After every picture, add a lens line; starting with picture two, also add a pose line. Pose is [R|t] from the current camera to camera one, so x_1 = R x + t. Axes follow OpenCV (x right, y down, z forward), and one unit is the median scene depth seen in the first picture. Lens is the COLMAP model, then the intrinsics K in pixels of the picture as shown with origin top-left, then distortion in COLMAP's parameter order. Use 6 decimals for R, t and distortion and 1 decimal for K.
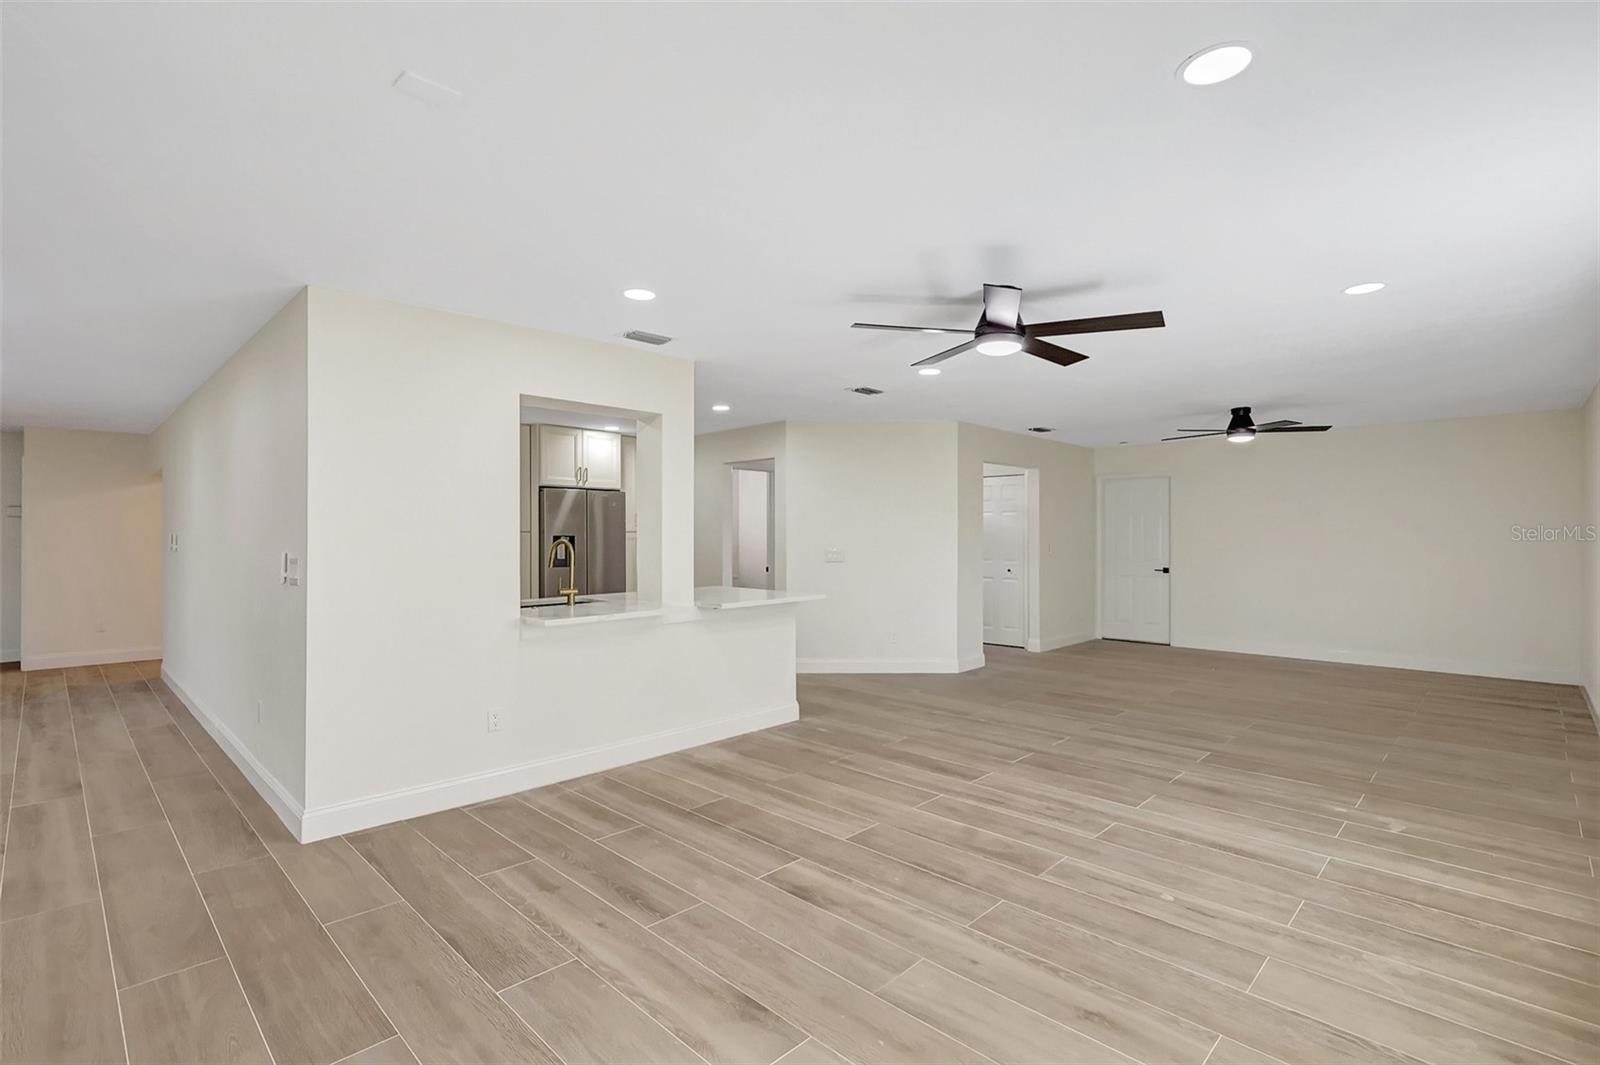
lens RADIAL K [[740.0, 0, 795.0], [0, 740.0, 531.2], [0, 0, 1]] dist [0.002285, 0.000451]
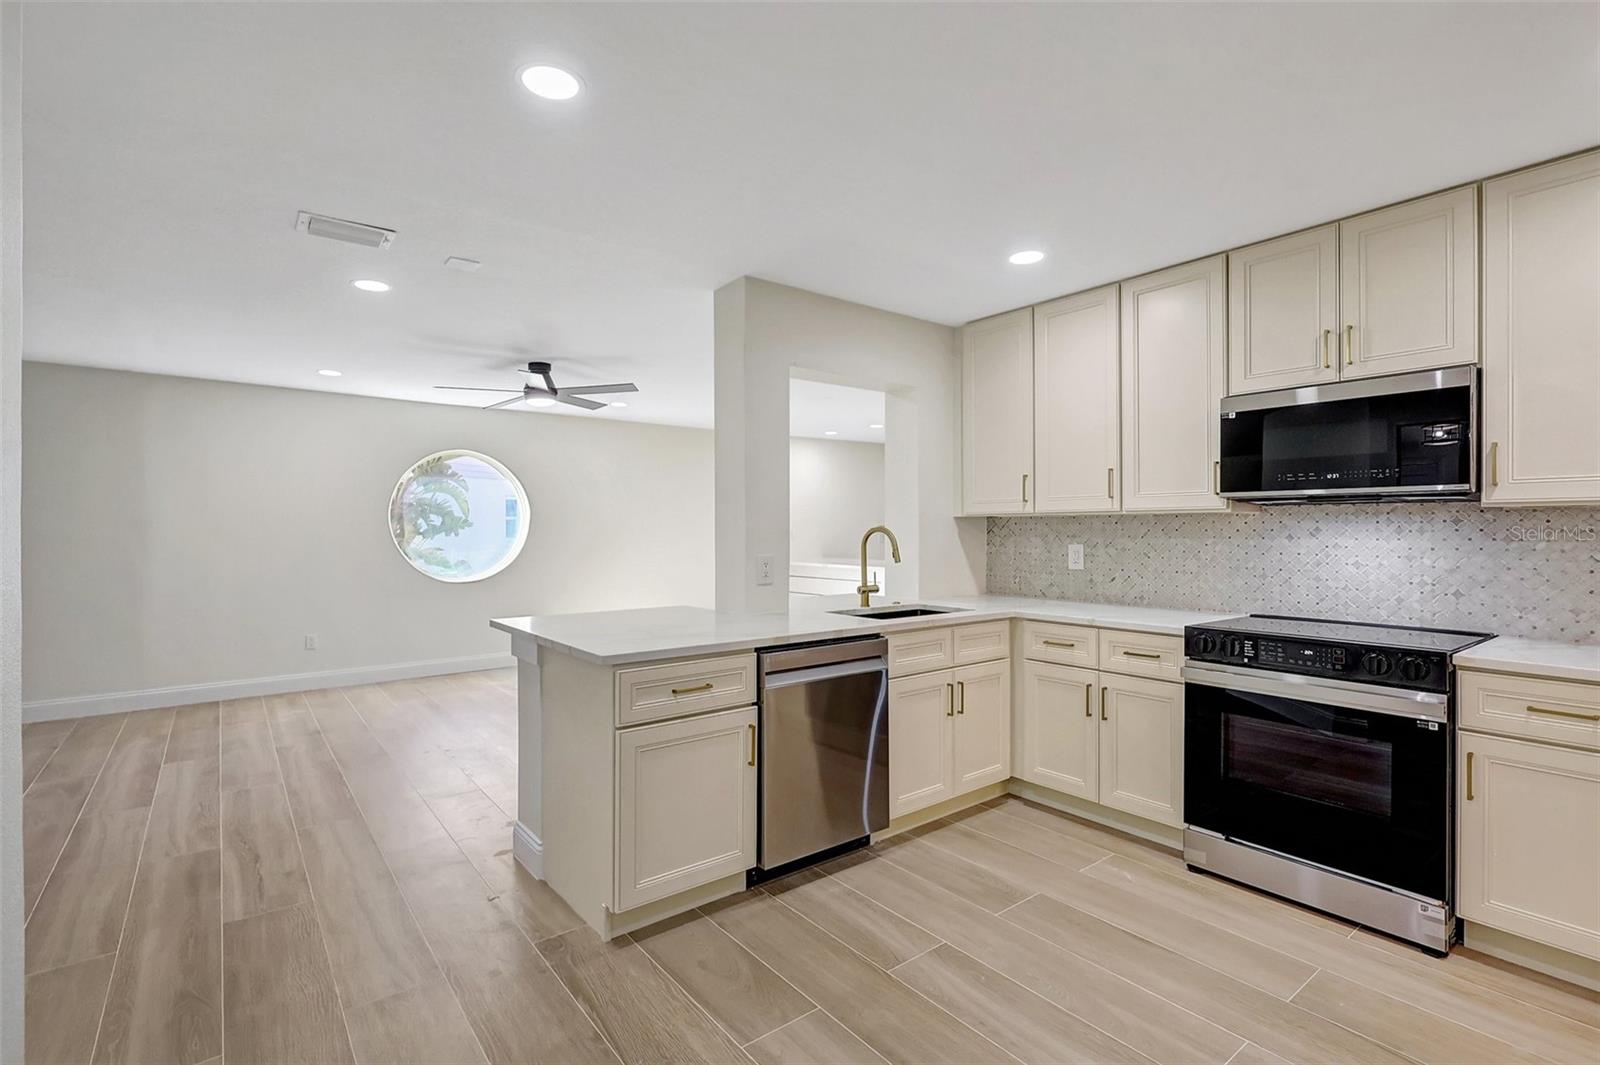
lens RADIAL K [[743.3, 0, 794.2], [0, 743.3, 530.1], [0, 0, 1]] dist [0.000208, 0.000729]
pose [[-0.990465, 0.004158, 0.137700, -0.356579], [0.003496, 0.999981, -0.005054, 0.017902], [-0.137718, -0.004524, -0.990461, 1.915908]]
